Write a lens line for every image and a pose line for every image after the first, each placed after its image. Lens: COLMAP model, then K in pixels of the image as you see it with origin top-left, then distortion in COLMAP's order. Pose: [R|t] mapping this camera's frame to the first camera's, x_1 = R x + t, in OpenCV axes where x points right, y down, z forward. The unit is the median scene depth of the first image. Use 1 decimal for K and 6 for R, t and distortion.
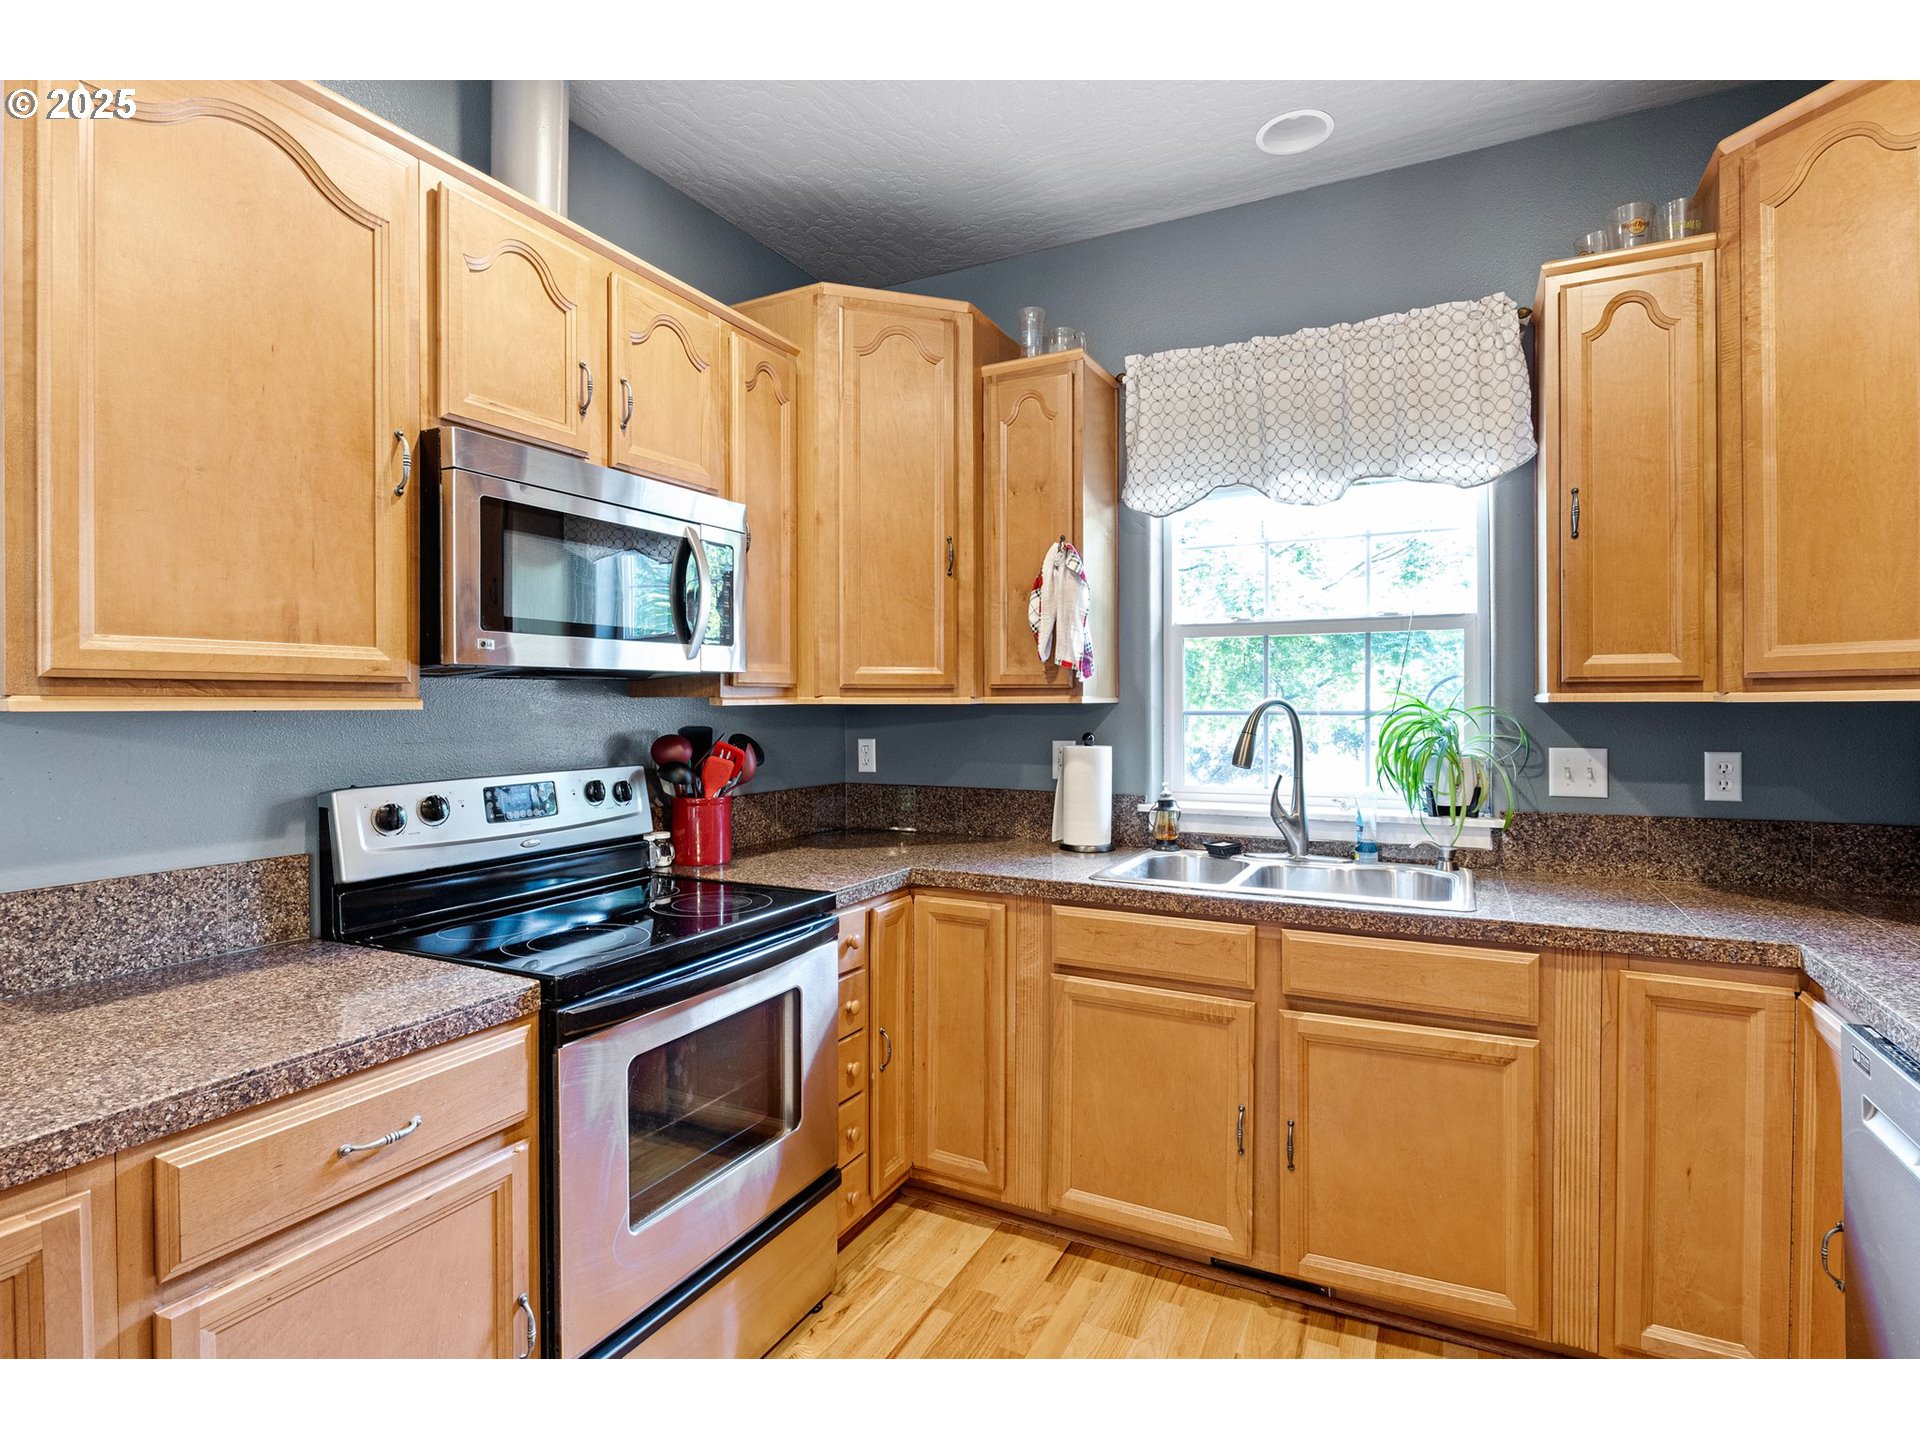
lens RADIAL K [[957.4, 0, 962.9], [0, 957.4, 707.6], [0, 0, 1]] dist [-0.003698, -0.000047]
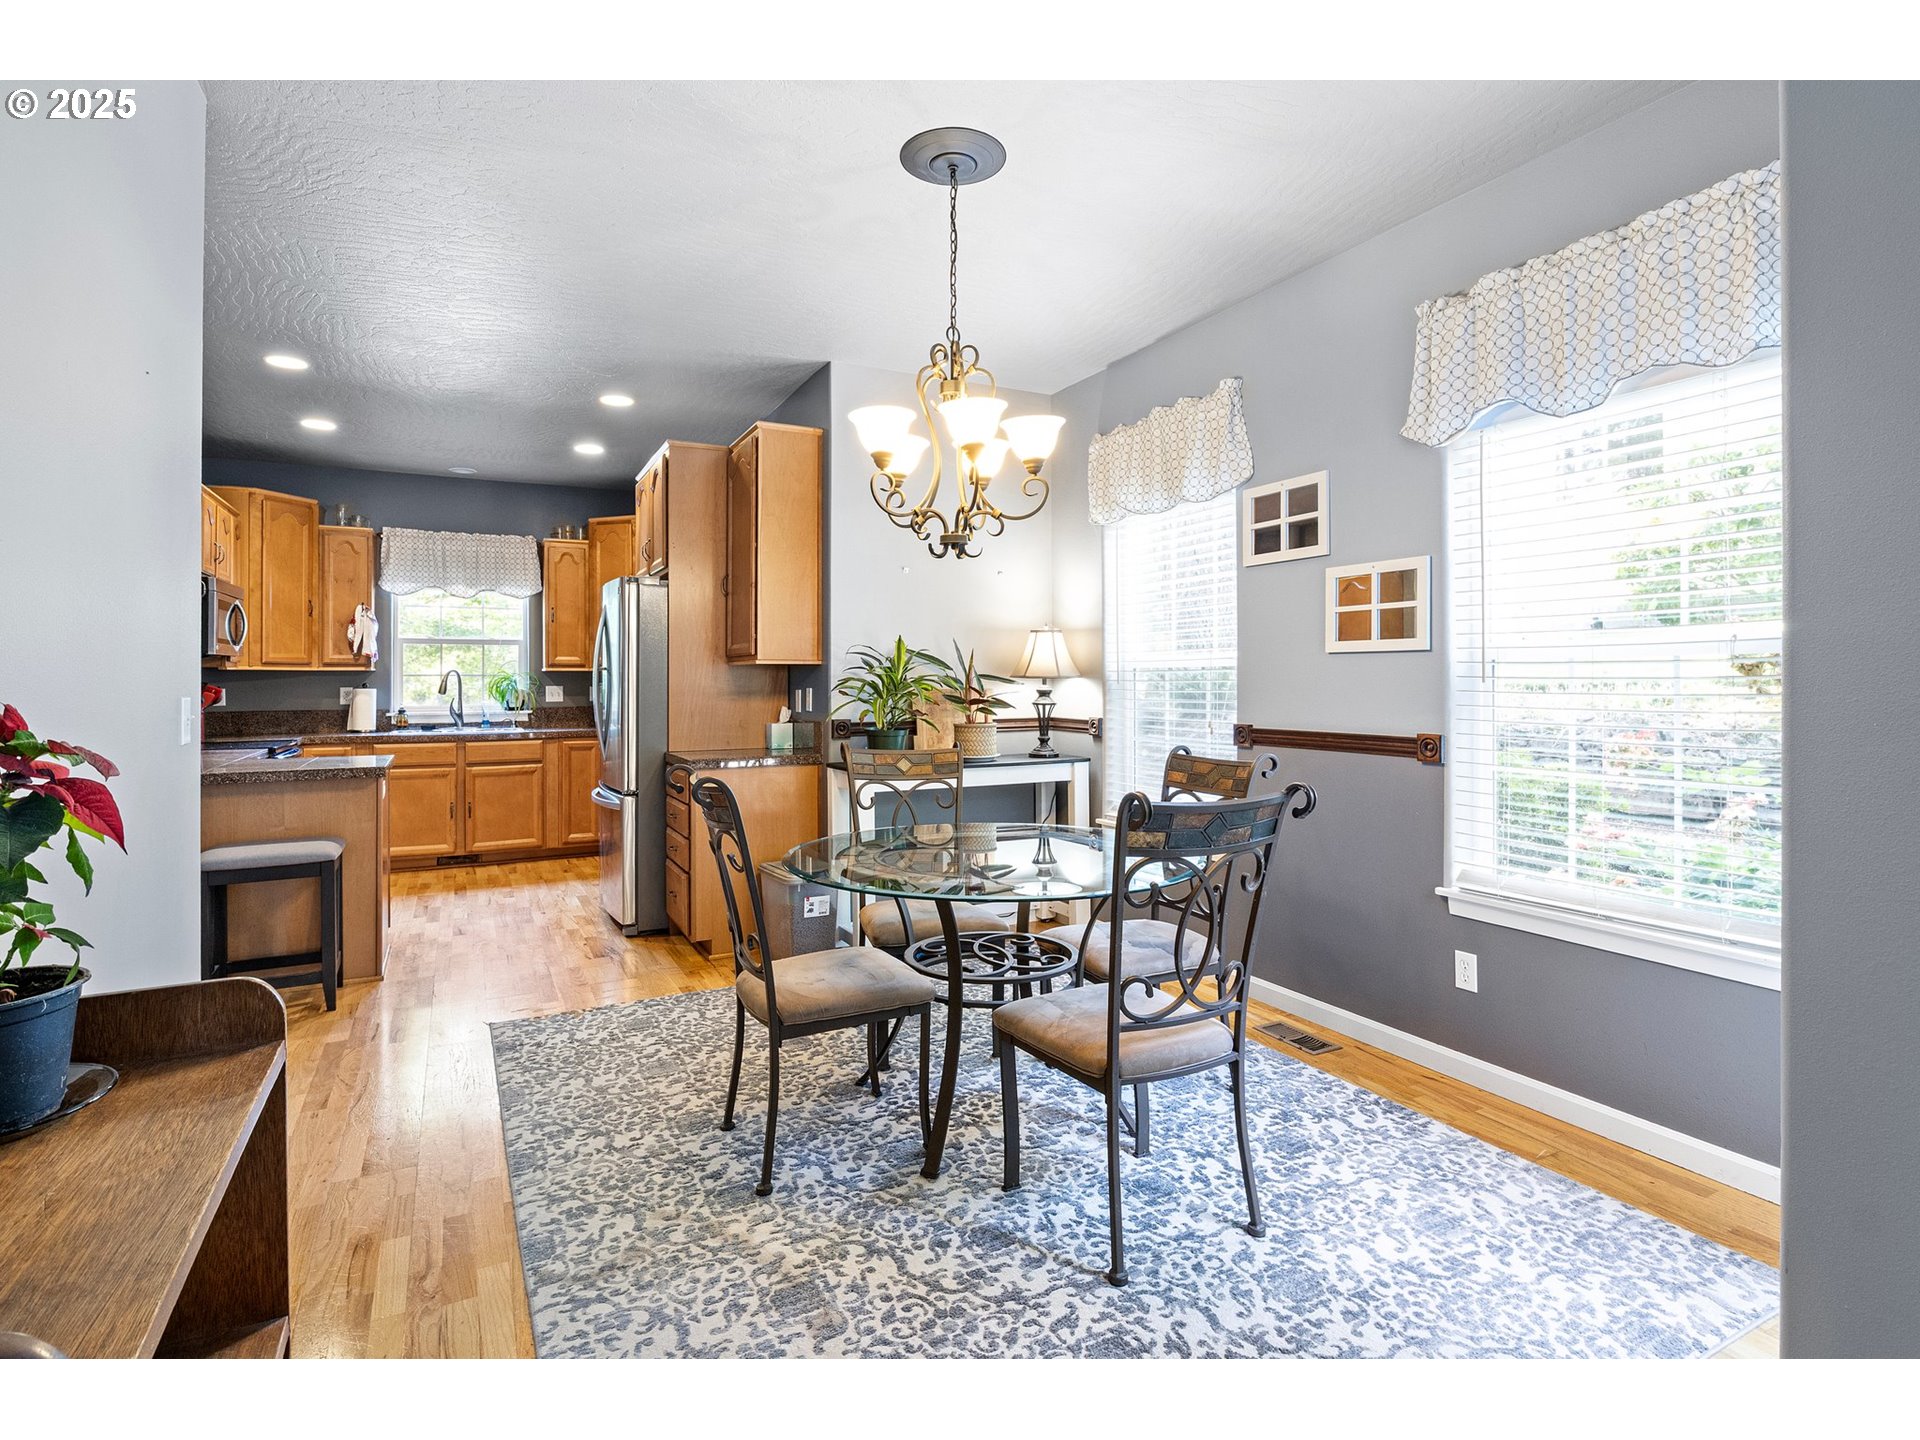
lens RADIAL K [[960.9, 0, 953.8], [0, 960.9, 674.3], [0, 0, 1]] dist [-0.002013, -0.000098]
pose [[0.587835, 0.005742, 0.808960, -1.084286], [0.004751, 0.999933, -0.010550, 0.042090], [-0.808967, 0.010044, 0.587769, -1.825284]]
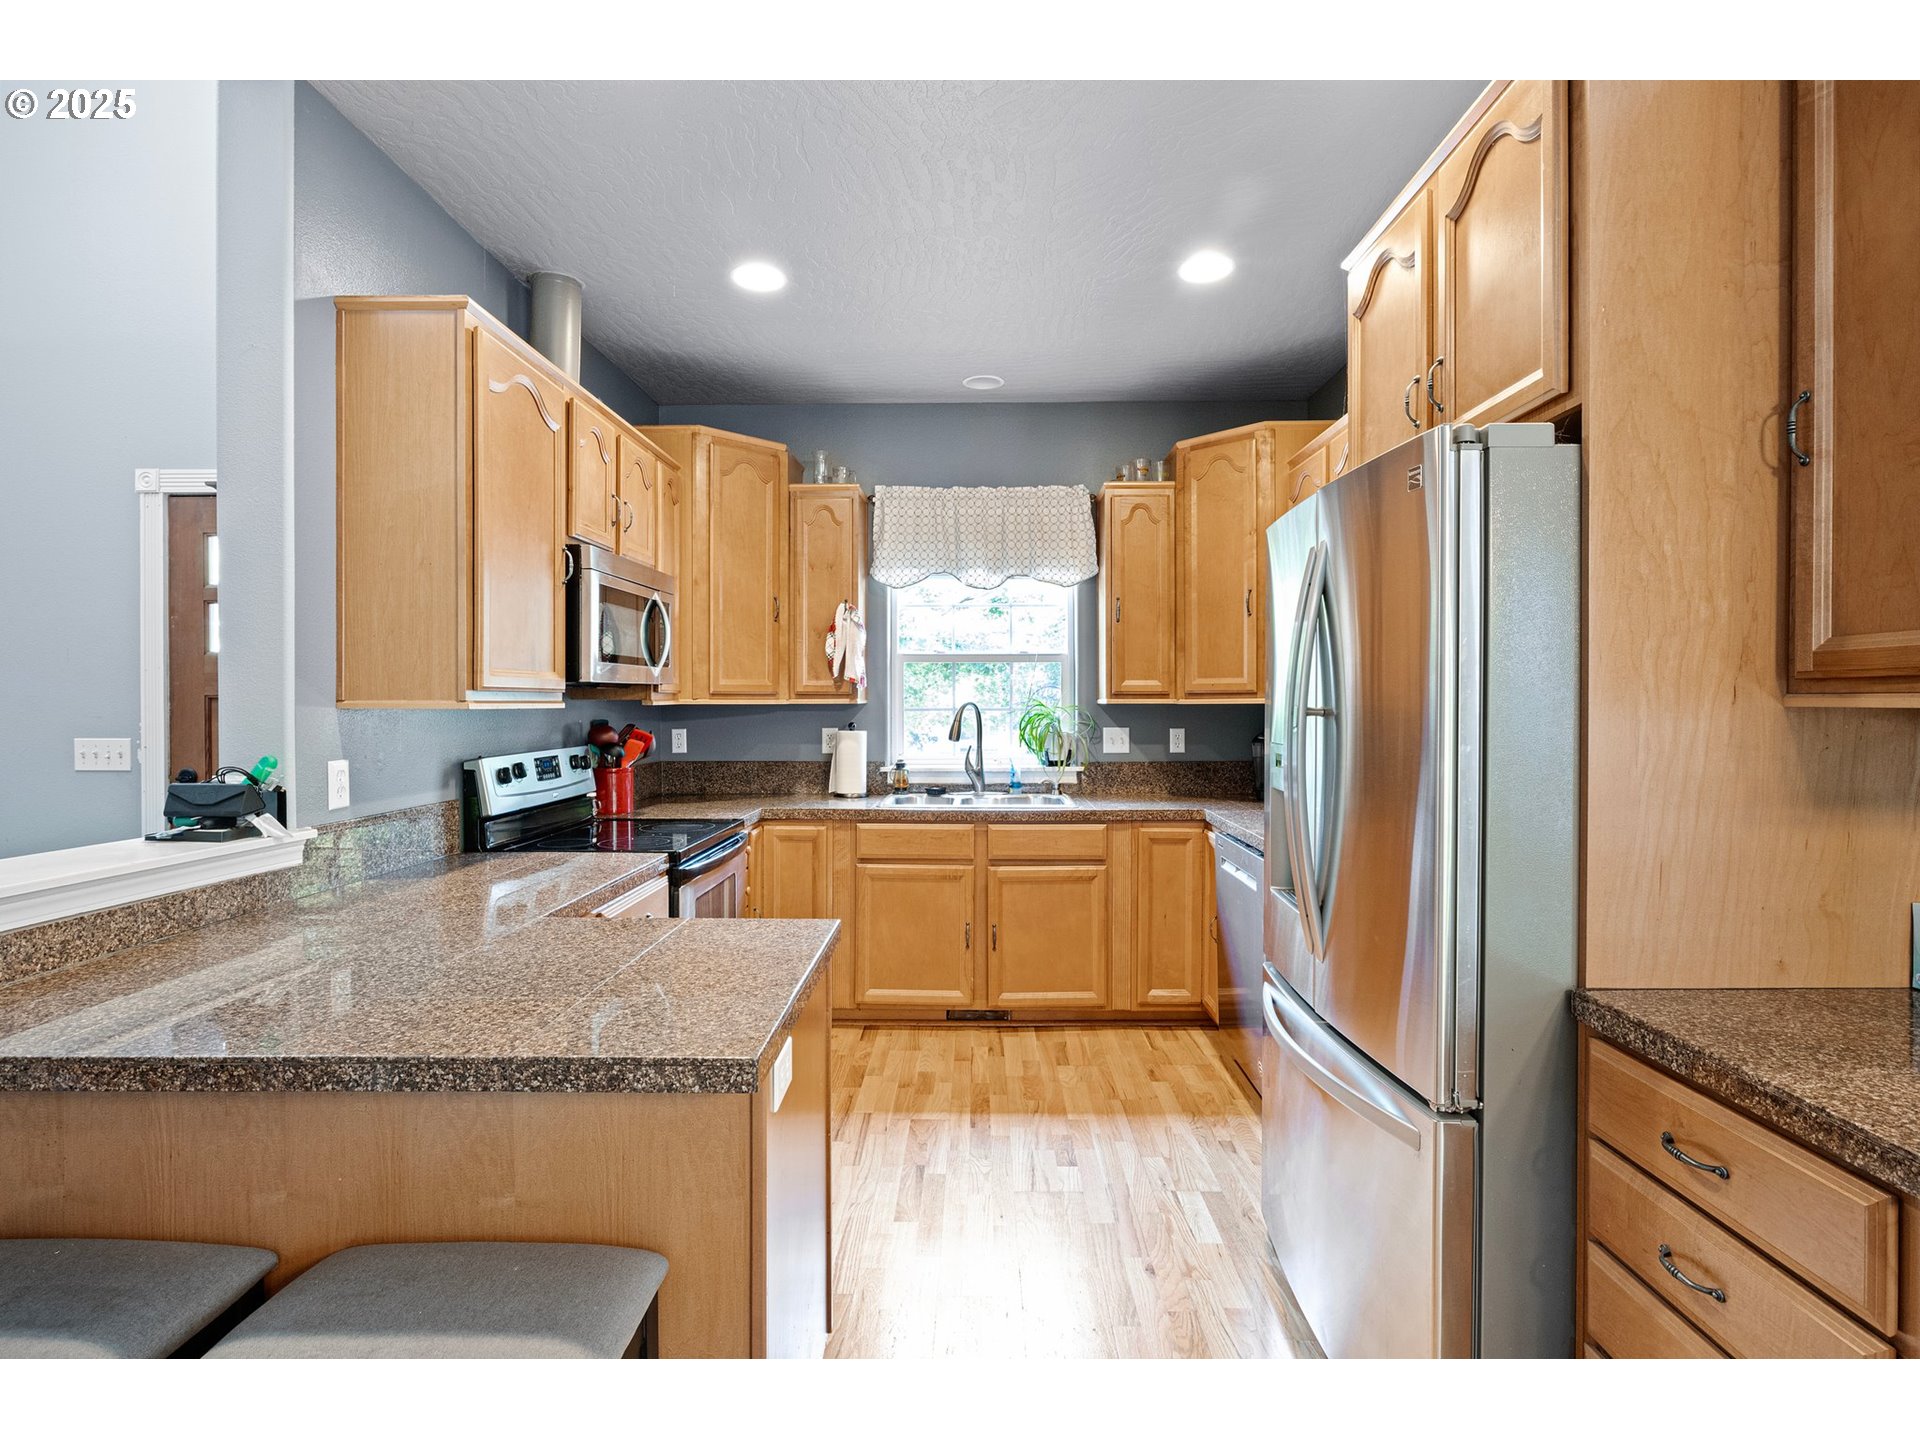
lens RADIAL K [[957.4, 0, 962.9], [0, 957.4, 707.6], [0, 0, 1]] dist [-0.003698, -0.000047]
pose [[0.899996, -0.000411, 0.435898, -0.452925], [-0.000148, 0.999999, 0.001249, -0.000080], [-0.435899, -0.001189, 0.899995, -0.571079]]
